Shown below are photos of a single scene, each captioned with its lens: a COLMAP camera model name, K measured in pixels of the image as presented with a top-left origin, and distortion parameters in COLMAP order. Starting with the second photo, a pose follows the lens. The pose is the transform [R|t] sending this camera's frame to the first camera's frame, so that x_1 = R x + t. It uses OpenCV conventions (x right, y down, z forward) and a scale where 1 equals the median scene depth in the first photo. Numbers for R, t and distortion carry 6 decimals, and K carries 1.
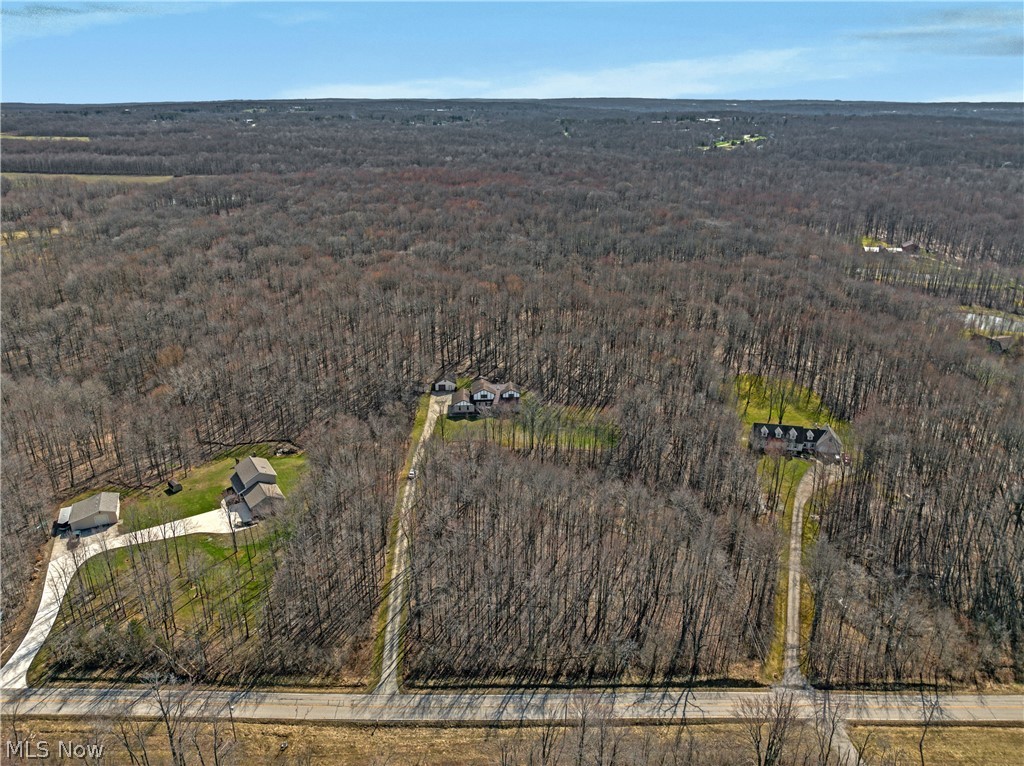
lens RADIAL K [[720.7, 0, 512.0], [0, 720.7, 383.0], [0, 0, 1]] dist [-0.044053, -0.001595]
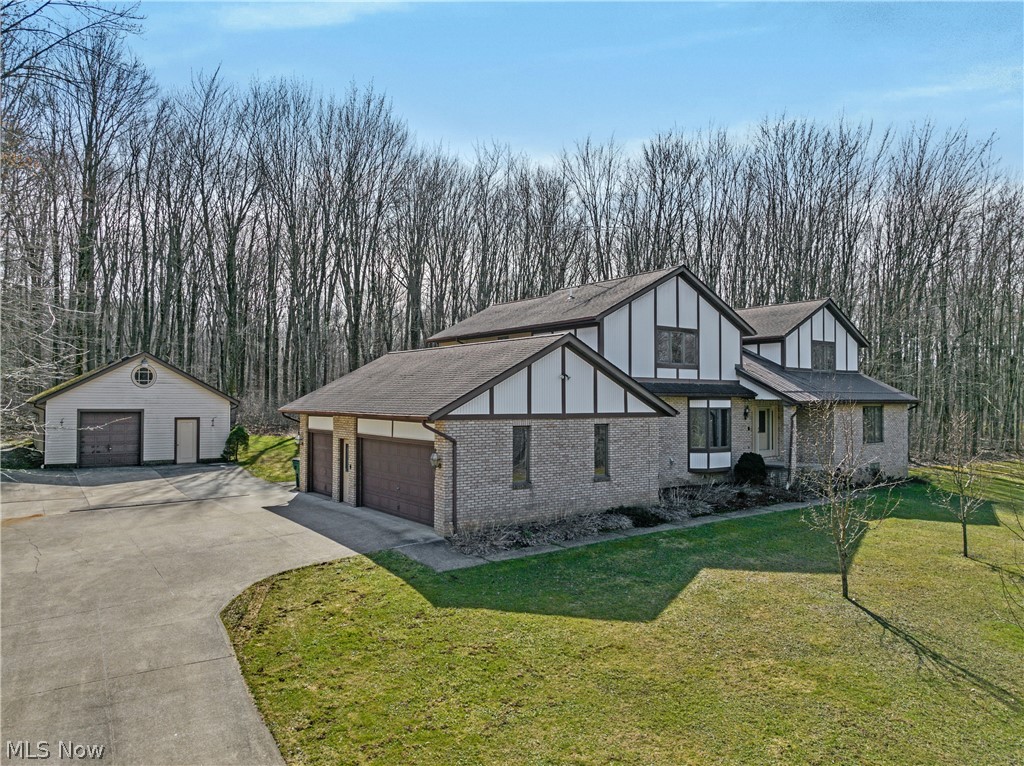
lens RADIAL K [[720.7, 0, 512.0], [0, 720.7, 383.0], [0, 0, 1]] dist [-0.044053, -0.001595]
pose [[0.837494, 0.012392, 0.546306, -0.108288], [0.200097, 0.923351, -0.327695, 0.049363], [-0.508494, 0.383756, 0.770821, 0.900083]]
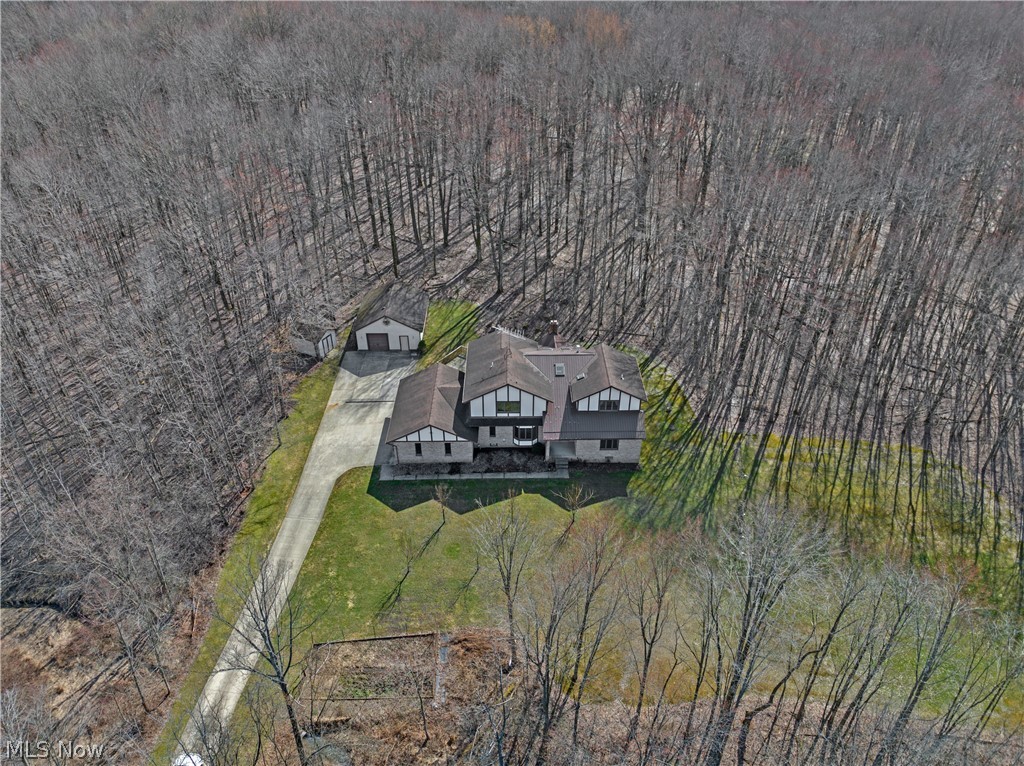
lens RADIAL K [[720.7, 0, 512.0], [0, 720.7, 383.0], [0, 0, 1]] dist [-0.044053, -0.001595]
pose [[0.998558, 0.023417, -0.048310, -0.023600], [-0.012081, 0.974793, 0.222783, -0.048304], [0.052309, -0.221878, 0.973670, 0.710795]]
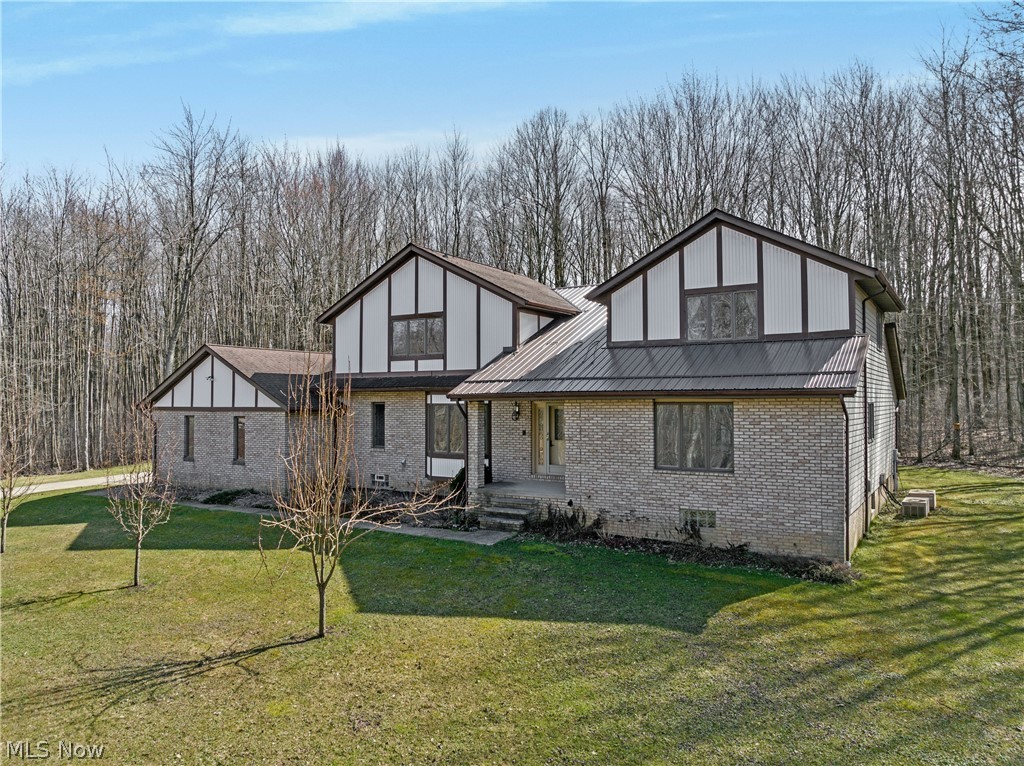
lens RADIAL K [[720.7, 0, 512.0], [0, 720.7, 383.0], [0, 0, 1]] dist [-0.044053, -0.001595]
pose [[0.809630, -0.021286, -0.586554, 0.022033], [-0.210664, 0.922216, -0.324250, 0.048381], [0.547832, 0.386088, 0.742170, 0.906028]]
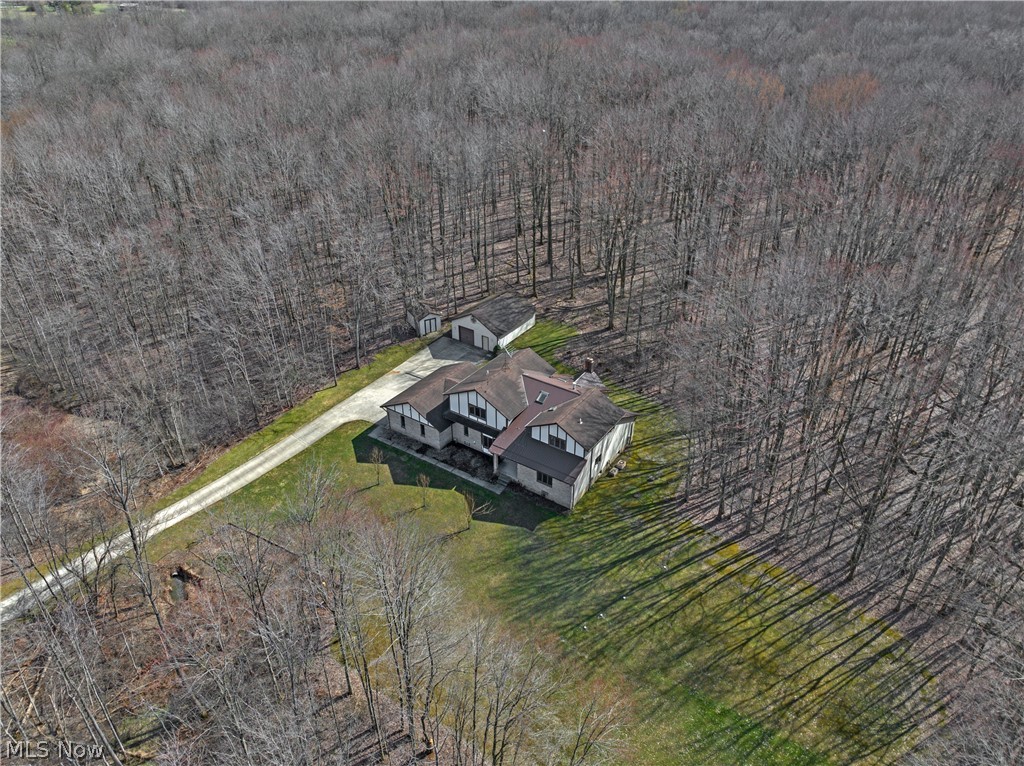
lens RADIAL K [[720.7, 0, 512.0], [0, 720.7, 383.0], [0, 0, 1]] dist [-0.044053, -0.001595]
pose [[0.789451, 0.317679, -0.525212, 0.116726], [-0.223205, 0.945651, 0.236484, -0.062016], [0.571793, -0.069462, 0.817452, 0.740876]]
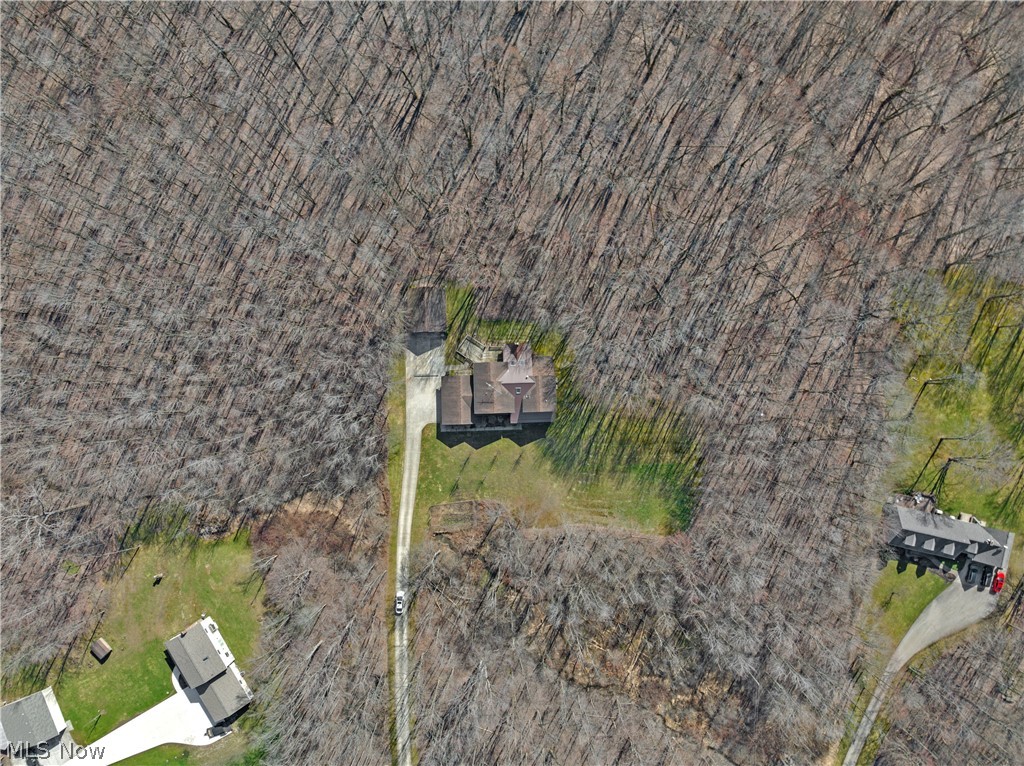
lens RADIAL K [[720.7, 0, 512.0], [0, 720.7, 383.0], [0, 0, 1]] dist [-0.044053, -0.001595]
pose [[0.999591, 0.028480, -0.002502, -0.022535], [-0.008804, 0.389910, 0.920811, -0.529946], [0.027200, -0.920412, 0.390002, 0.754687]]
